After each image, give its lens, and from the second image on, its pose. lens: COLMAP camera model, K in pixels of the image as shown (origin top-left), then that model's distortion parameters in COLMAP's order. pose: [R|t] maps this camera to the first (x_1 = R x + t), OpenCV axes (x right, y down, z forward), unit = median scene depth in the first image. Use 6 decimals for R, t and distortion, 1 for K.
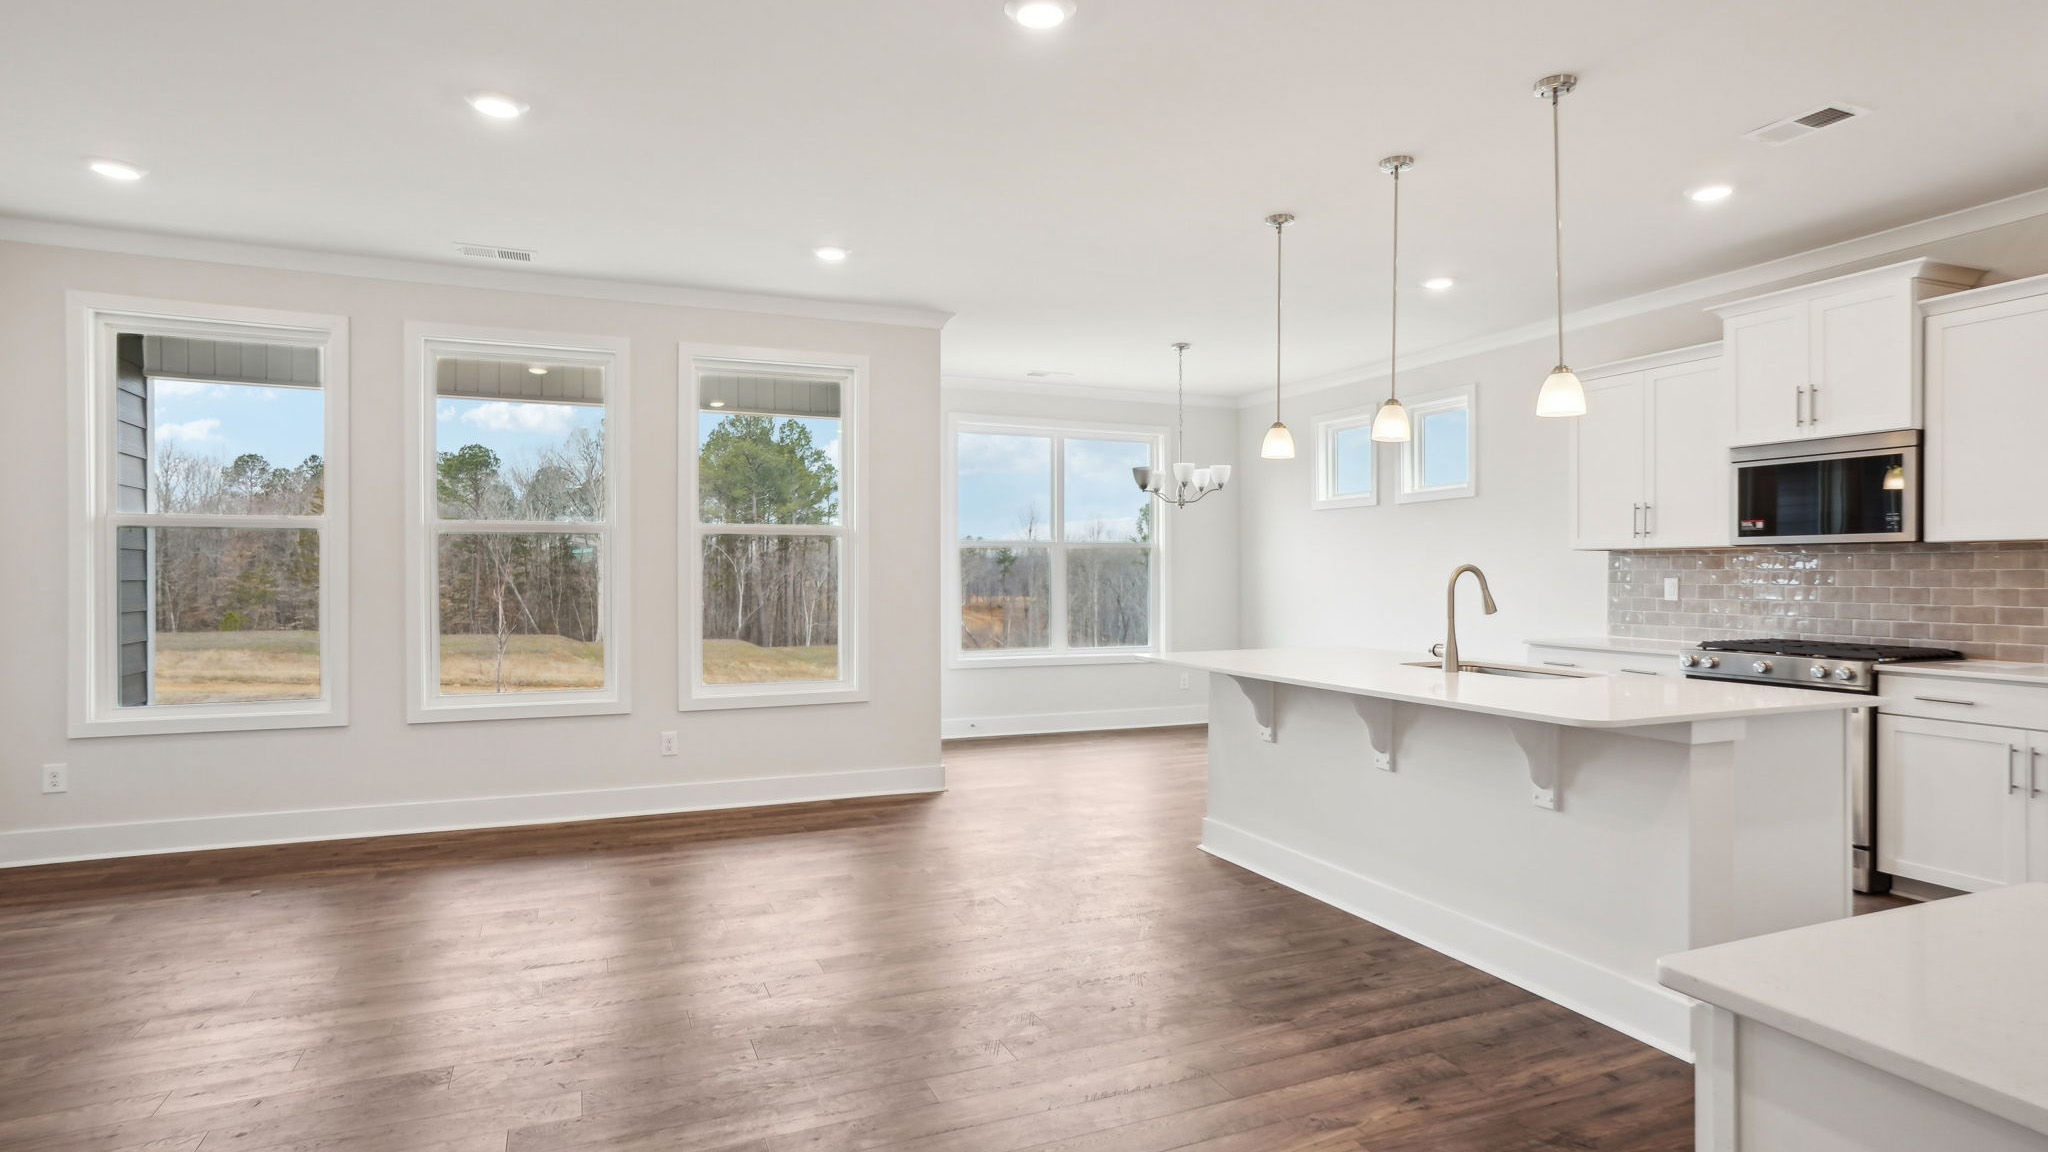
lens RADIAL K [[1079.1, 0, 1031.0], [0, 1079.1, 585.1], [0, 0, 1]] dist [-0.055423, 0.048857]
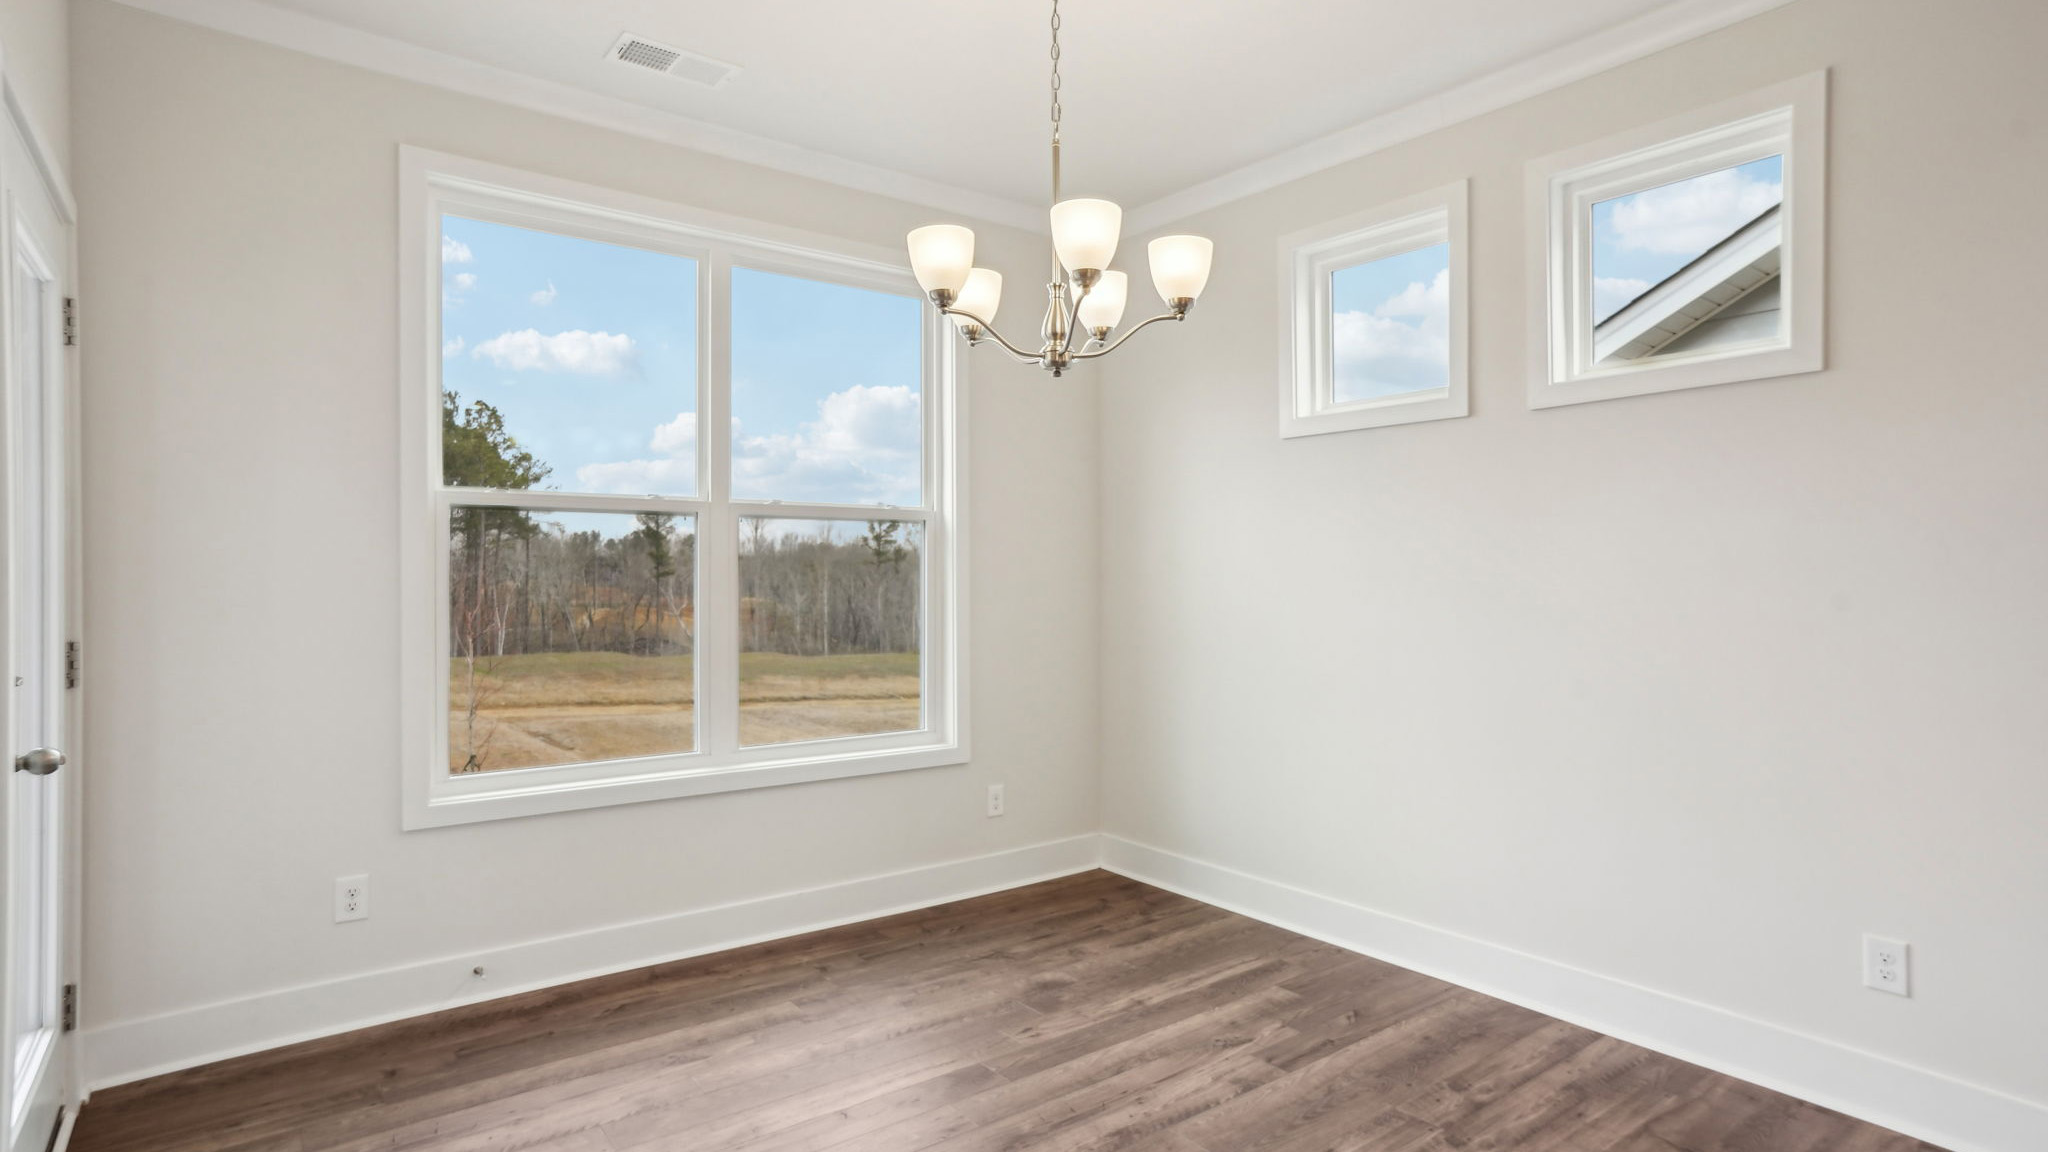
lens RADIAL K [[1069.1, 0, 1025.1], [0, 1069.1, 553.3], [0, 0, 1]] dist [-0.034956, -0.000107]
pose [[0.970334, 0.003804, 0.241738, 0.069107], [0.003376, 0.999565, -0.029283, -0.010928], [-0.241744, 0.029230, 0.969900, 0.905021]]
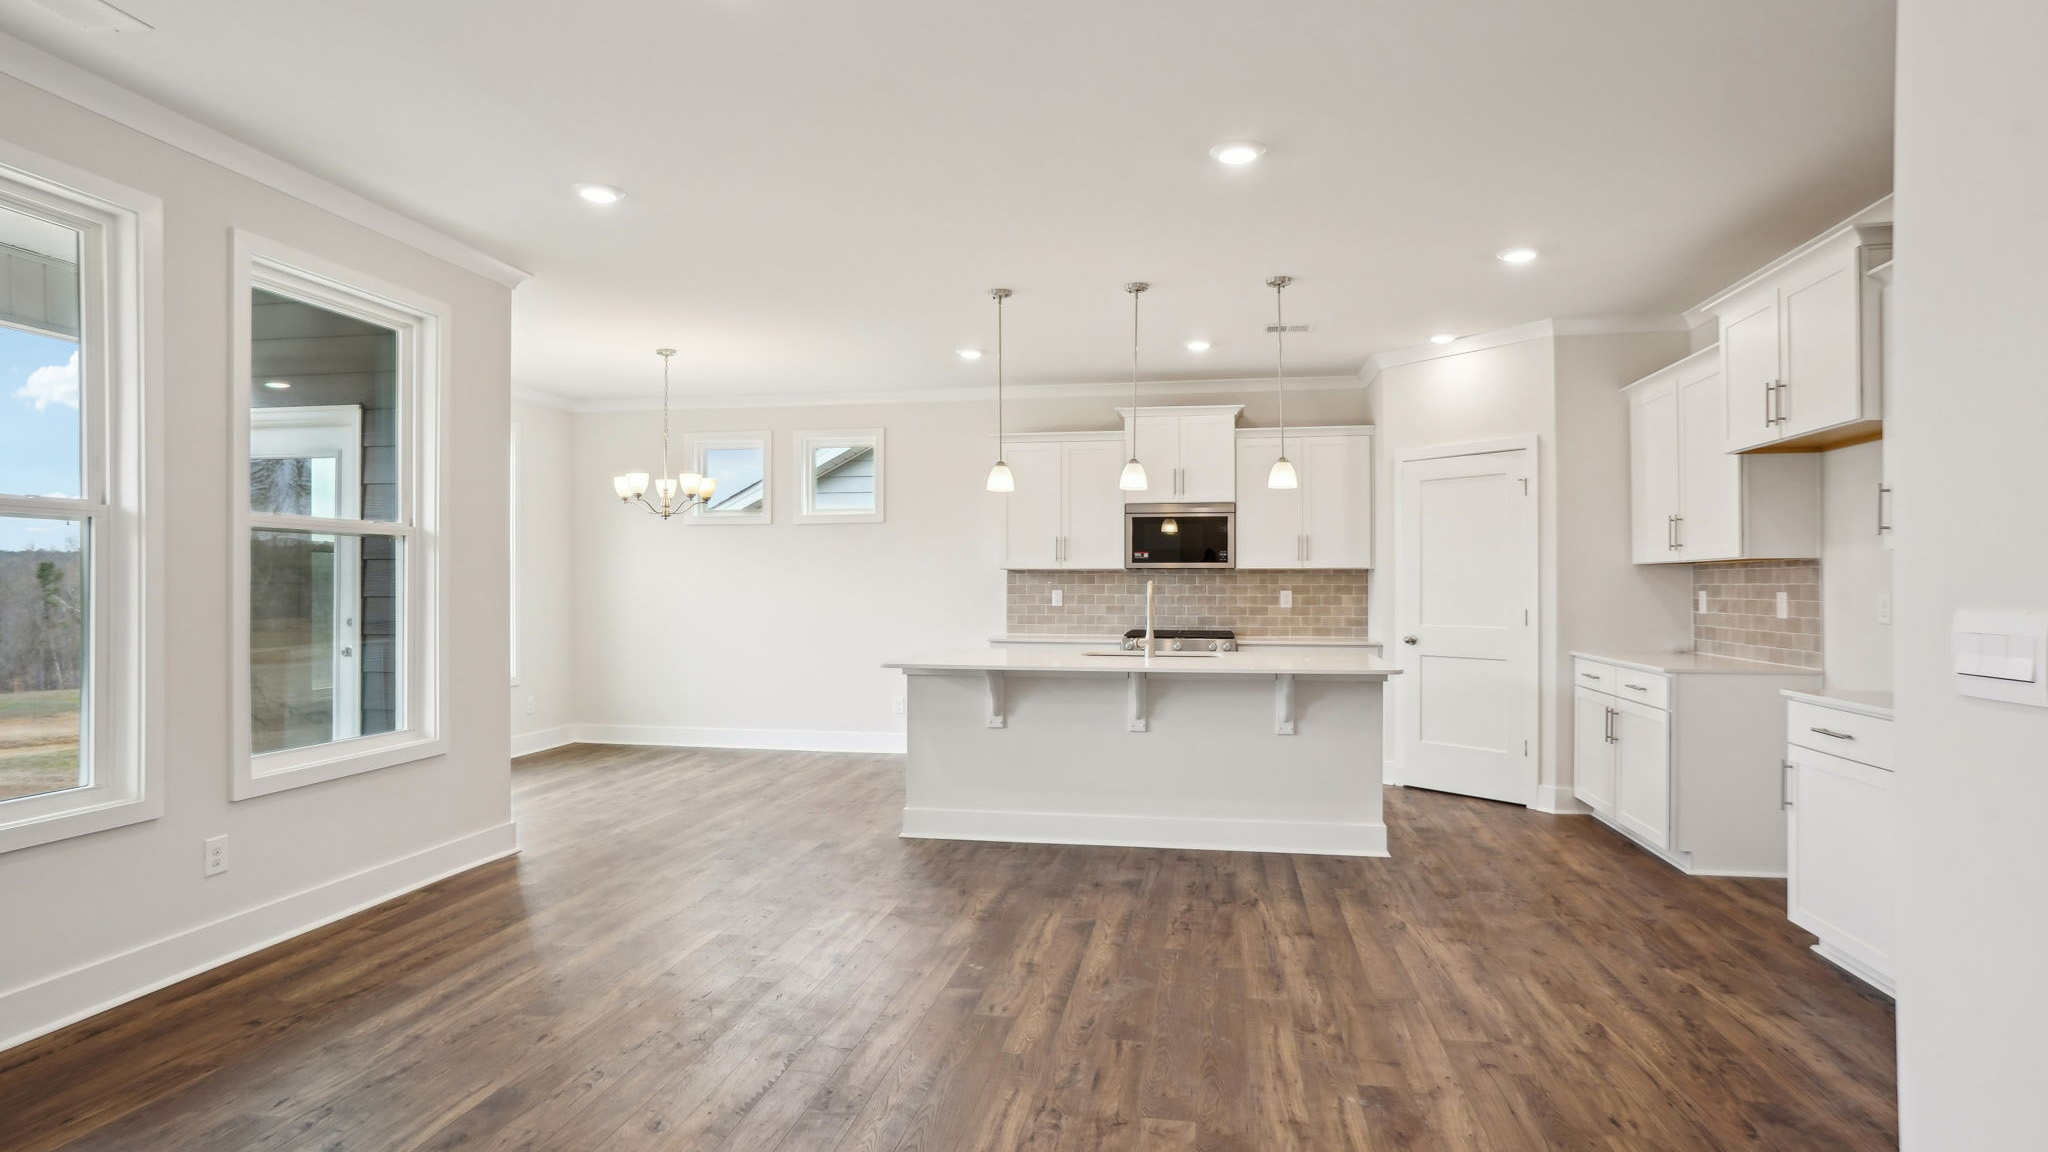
lens RADIAL K [[1079.1, 0, 1031.0], [0, 1079.1, 585.1], [0, 0, 1]] dist [-0.055423, 0.048857]
pose [[0.541924, 0.000980, 0.840427, -0.640077], [0.008409, 0.999943, -0.006589, -0.004373], [-0.840386, 0.010637, 0.541884, 0.267446]]
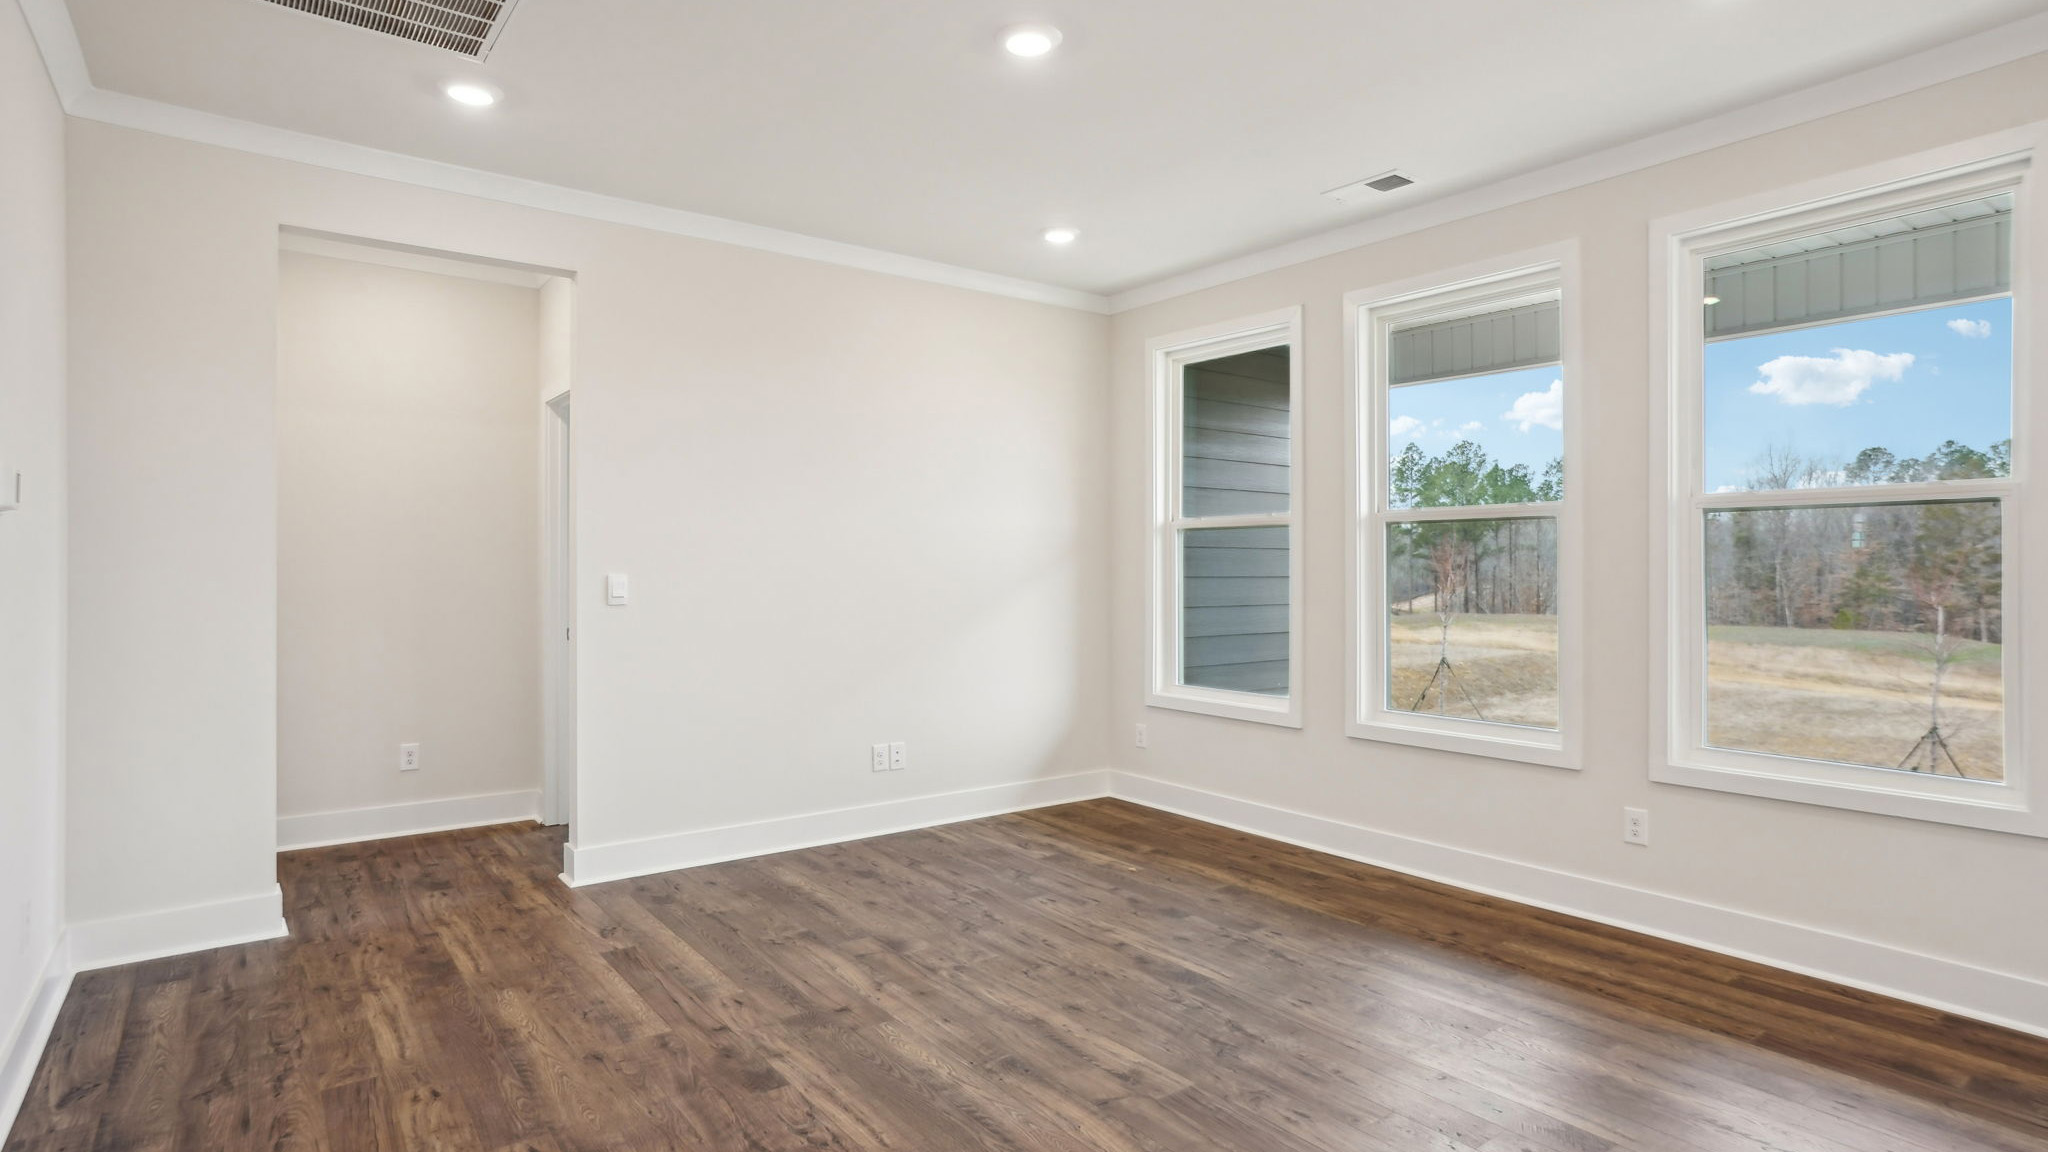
lens RADIAL K [[1070.9, 0, 1031.6], [0, 1070.9, 575.3], [0, 0, 1]] dist [-0.054367, 0.046963]
pose [[0.239172, 0.006182, -0.970958, 0.223738], [-0.012560, 0.999916, 0.003272, -0.006979], [0.970896, 0.011413, 0.239229, 0.501763]]
